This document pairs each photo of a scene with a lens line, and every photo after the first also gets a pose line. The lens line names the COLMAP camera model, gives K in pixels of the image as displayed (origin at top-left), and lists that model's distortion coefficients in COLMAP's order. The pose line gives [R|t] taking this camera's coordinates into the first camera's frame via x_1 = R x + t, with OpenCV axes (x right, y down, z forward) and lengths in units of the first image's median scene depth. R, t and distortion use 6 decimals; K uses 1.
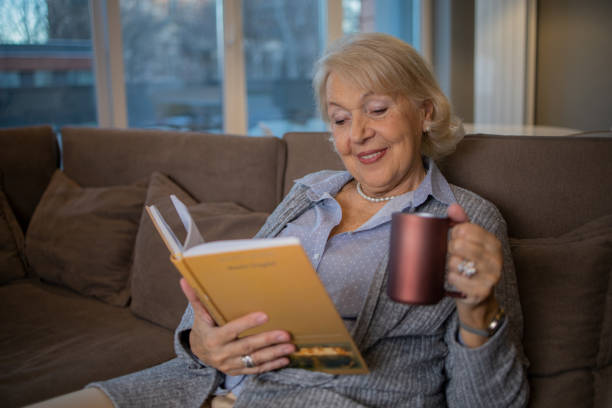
lens RADIAL K [[649.3, 0, 305.2], [0, 649.3, 212.8], [0, 0, 1]] dist [-0.011130, -0.020272]
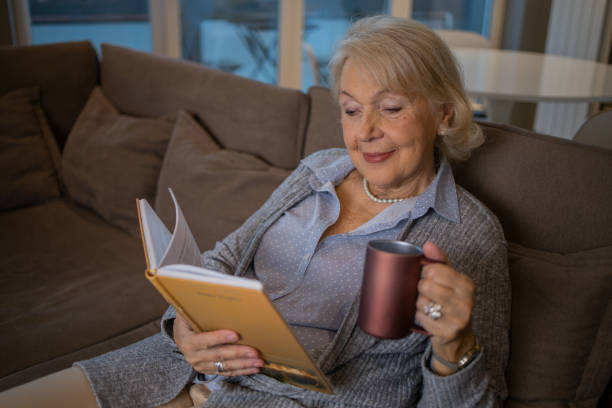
lens RADIAL K [[649.3, 0, 305.2], [0, 649.3, 212.8], [0, 0, 1]] dist [-0.011130, -0.020272]
pose [[0.991294, 0.092819, -0.093383, 0.109063], [-0.073832, 0.979112, 0.189444, -0.196872], [0.109016, -0.180900, 0.977441, 0.044832]]
